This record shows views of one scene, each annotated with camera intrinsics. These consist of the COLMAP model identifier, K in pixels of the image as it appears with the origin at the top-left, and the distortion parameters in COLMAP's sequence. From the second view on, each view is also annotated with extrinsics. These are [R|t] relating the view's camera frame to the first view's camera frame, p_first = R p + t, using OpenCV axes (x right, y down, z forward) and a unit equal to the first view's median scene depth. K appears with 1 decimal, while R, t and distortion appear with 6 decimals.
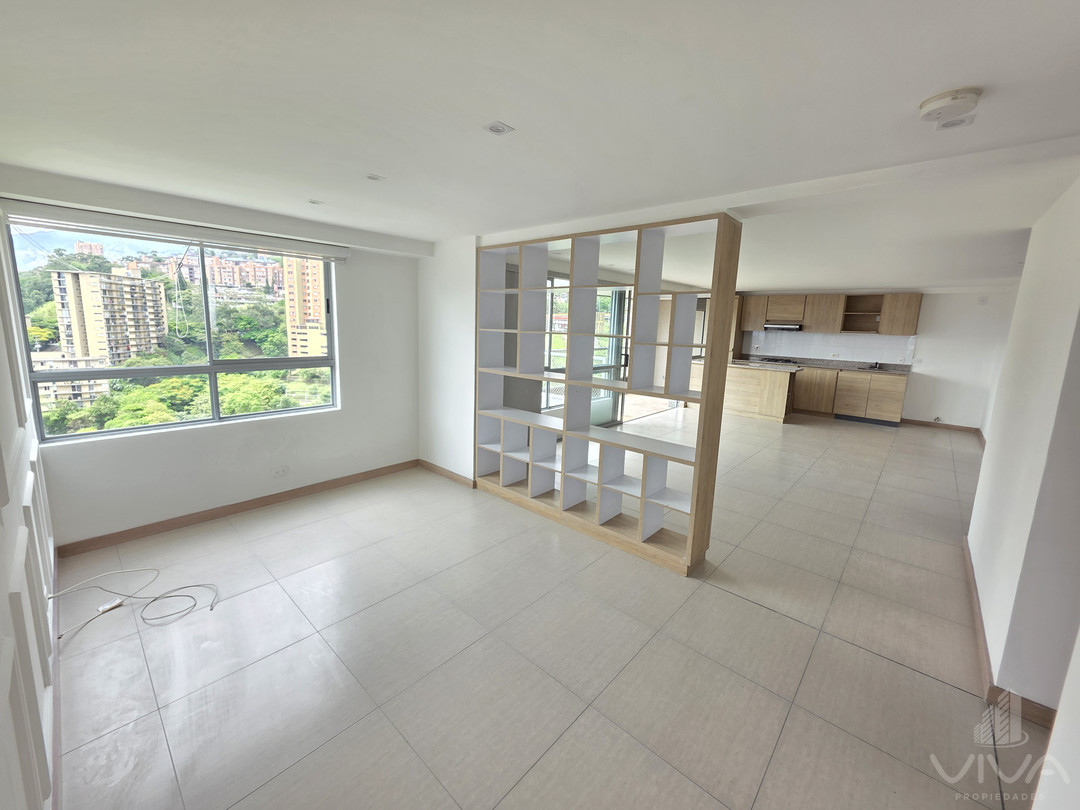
lens RADIAL K [[431.6, 0, 530.2], [0, 431.6, 390.6], [0, 0, 1]] dist [0.003665, -0.001196]
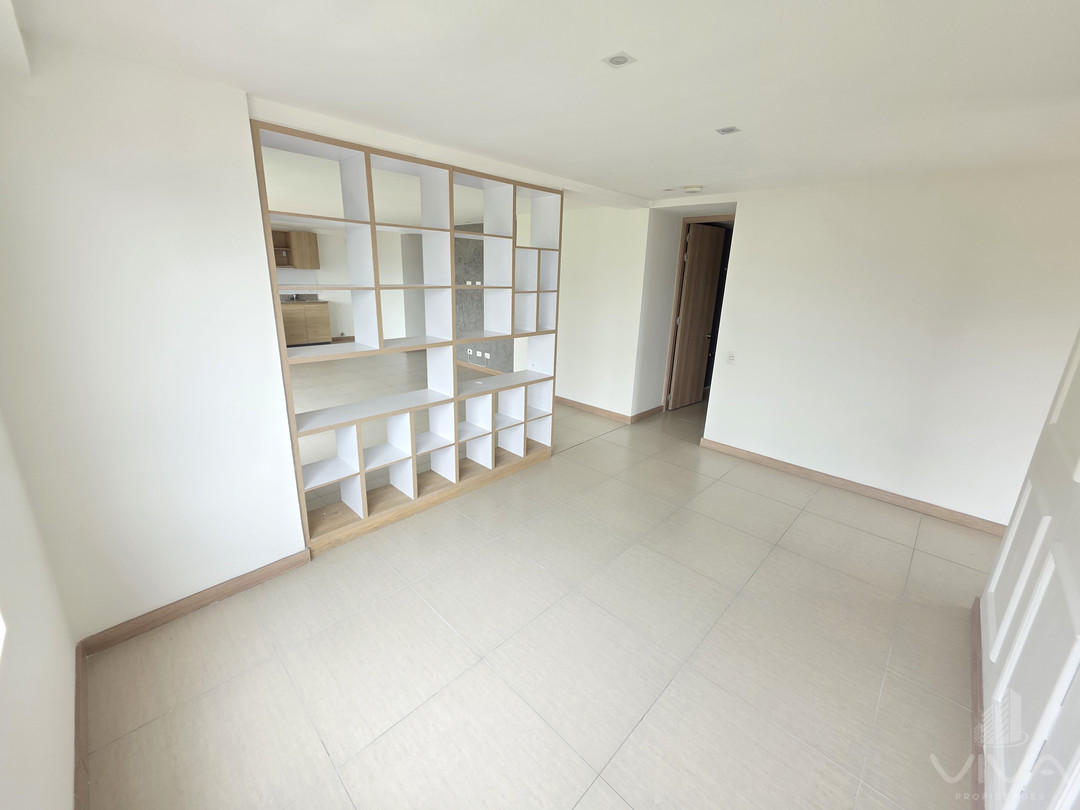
lens RADIAL K [[431.6, 0, 530.4], [0, 431.6, 382.1], [0, 0, 1]] dist [0.003665, -0.001196]
pose [[0.034918, -0.269807, 0.962281, -0.298660], [0.124655, 0.956525, 0.263670, -0.059173], [-0.991586, 0.110746, 0.067033, 0.306429]]
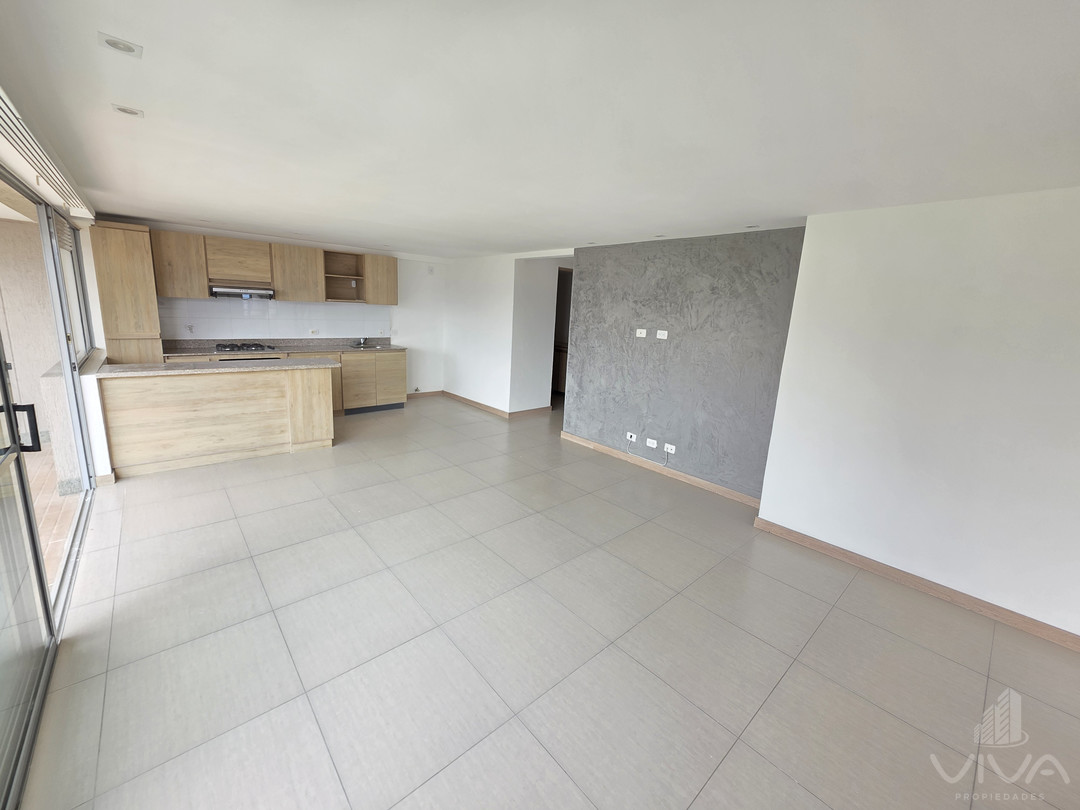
lens RADIAL K [[431.6, 0, 535.7], [0, 431.6, 392.3], [0, 0, 1]] dist [0.003665, -0.001196]
pose [[0.103764, -0.219200, 0.970147, 0.001746], [0.113067, 0.971688, 0.207455, -0.088722], [-0.988154, 0.088165, 0.125611, 0.521292]]
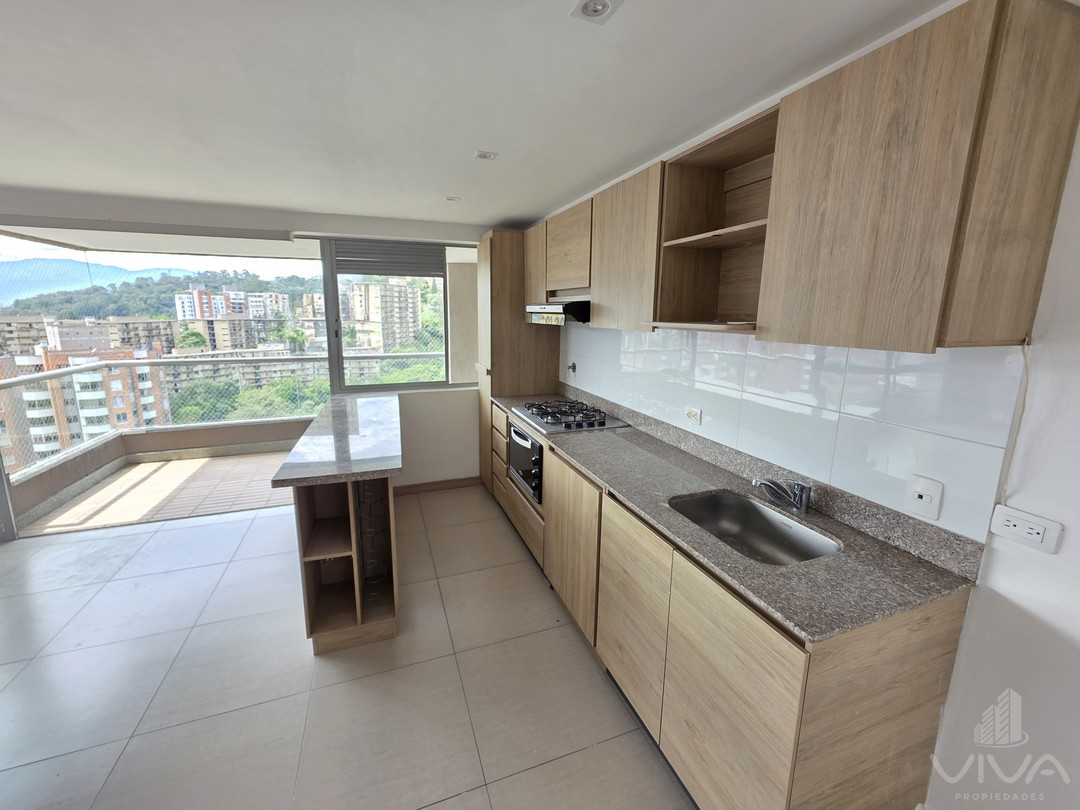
lens RADIAL K [[431.6, 0, 529.4], [0, 431.6, 390.3], [0, 0, 1]] dist [0.003665, -0.001196]
pose [[0.887180, 0.062869, -0.457121, 0.709931], [-0.057176, 0.998018, 0.026292, -0.094710], [0.457868, 0.002810, 0.889016, 0.698644]]
